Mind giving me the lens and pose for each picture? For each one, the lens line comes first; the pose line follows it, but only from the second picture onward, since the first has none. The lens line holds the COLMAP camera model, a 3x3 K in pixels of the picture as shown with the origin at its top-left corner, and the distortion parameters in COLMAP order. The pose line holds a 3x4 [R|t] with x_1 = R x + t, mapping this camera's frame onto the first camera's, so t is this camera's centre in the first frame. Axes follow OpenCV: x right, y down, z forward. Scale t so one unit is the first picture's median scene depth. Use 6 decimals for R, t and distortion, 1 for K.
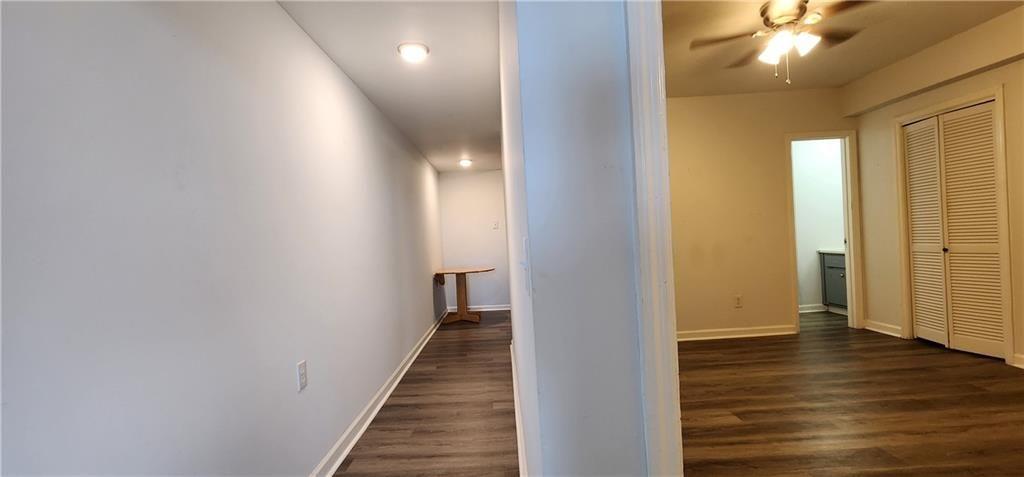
lens RADIAL K [[438.0, 0, 497.0], [0, 438.0, 247.3], [0, 0, 1]] dist [-0.002516, 0.000275]
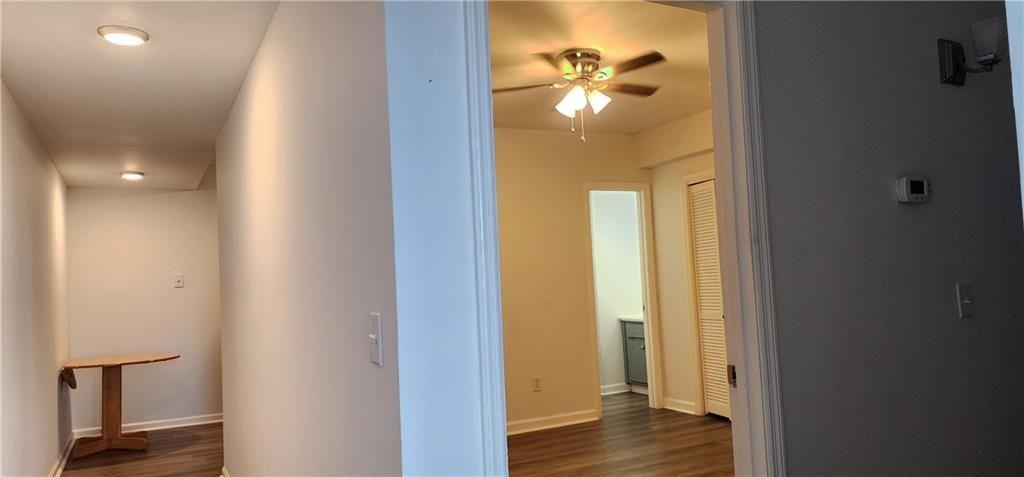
lens RADIAL K [[748.1, 0, 551.4], [0, 748.1, 240.3], [0, 0, 1]] dist [0.006313, 0.001265]
pose [[0.863555, 0.040443, 0.502631, -0.119074], [0.010152, 0.995182, -0.097517, -0.003489], [-0.504153, 0.089314, 0.858984, -0.202558]]
